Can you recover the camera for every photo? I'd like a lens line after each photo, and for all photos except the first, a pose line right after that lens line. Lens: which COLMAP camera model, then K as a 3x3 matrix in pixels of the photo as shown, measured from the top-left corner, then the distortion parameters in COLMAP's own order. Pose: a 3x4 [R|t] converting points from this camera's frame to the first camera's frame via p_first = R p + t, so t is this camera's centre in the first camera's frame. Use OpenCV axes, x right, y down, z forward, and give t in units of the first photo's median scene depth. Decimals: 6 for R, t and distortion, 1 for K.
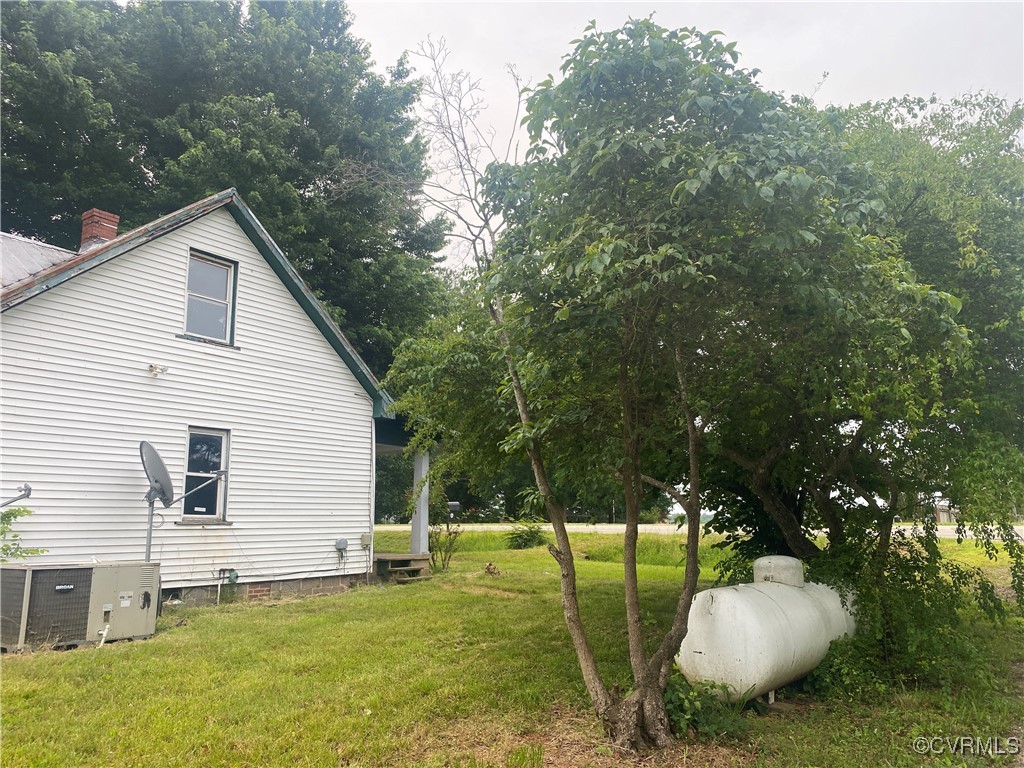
lens RADIAL K [[780.9, 0, 508.6], [0, 780.9, 378.9], [0, 0, 1]] dist [0.042609, -0.054296]
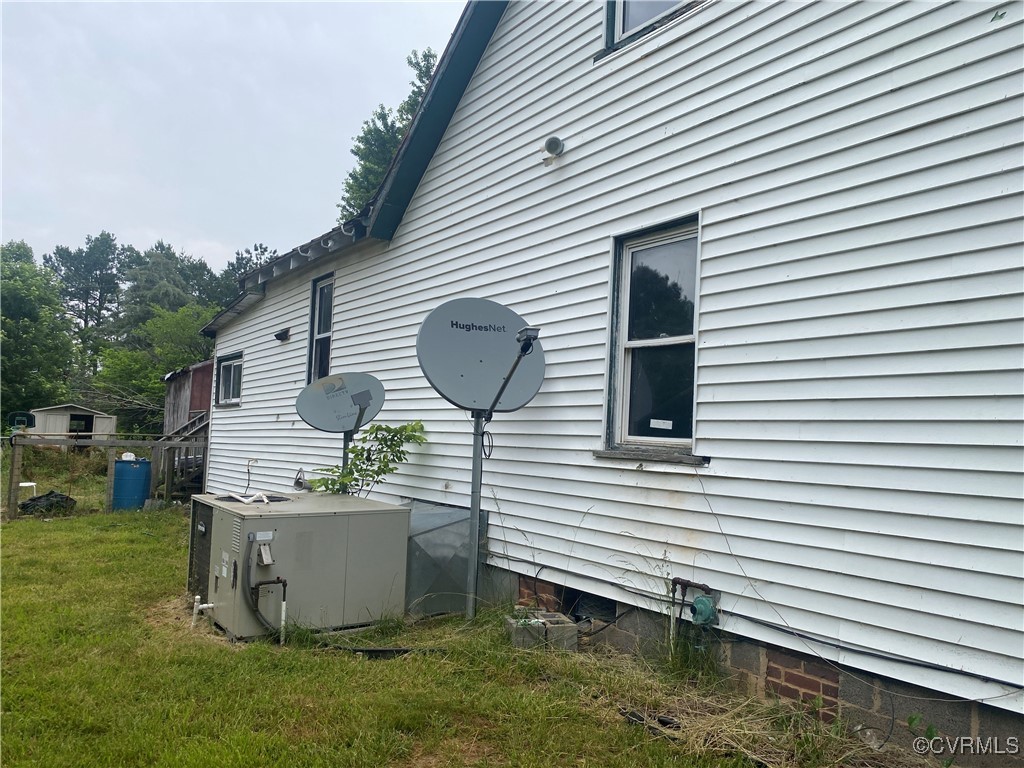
lens RADIAL K [[780.9, 0, 522.7], [0, 780.9, 388.4], [0, 0, 1]] dist [0.042609, -0.054296]
pose [[-0.332315, -0.060537, -0.941224, 0.021654], [0.142058, 0.983341, -0.113402, 0.182987], [0.932409, -0.171393, -0.318179, 1.061391]]
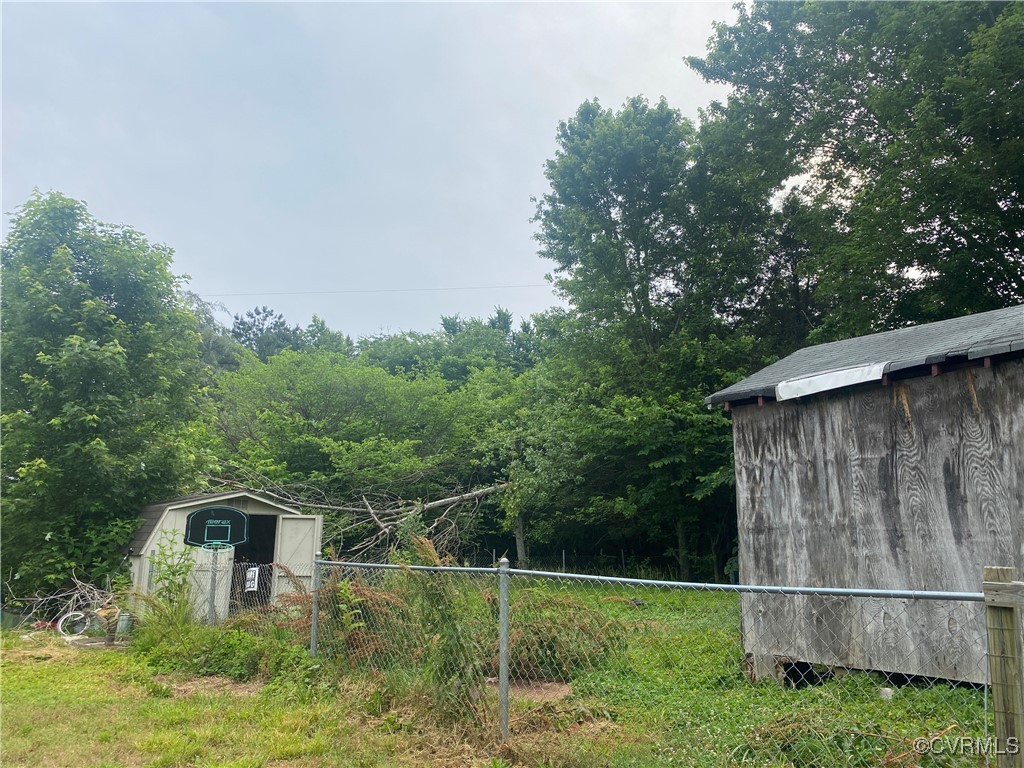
lens RADIAL K [[780.9, 0, 511.1], [0, 780.9, 389.7], [0, 0, 1]] dist [0.042609, -0.054296]
pose [[-0.235789, -0.172392, -0.956391, -0.713745], [0.174452, 0.960645, -0.216168, -0.059293], [0.956018, -0.217814, -0.196436, -0.327764]]
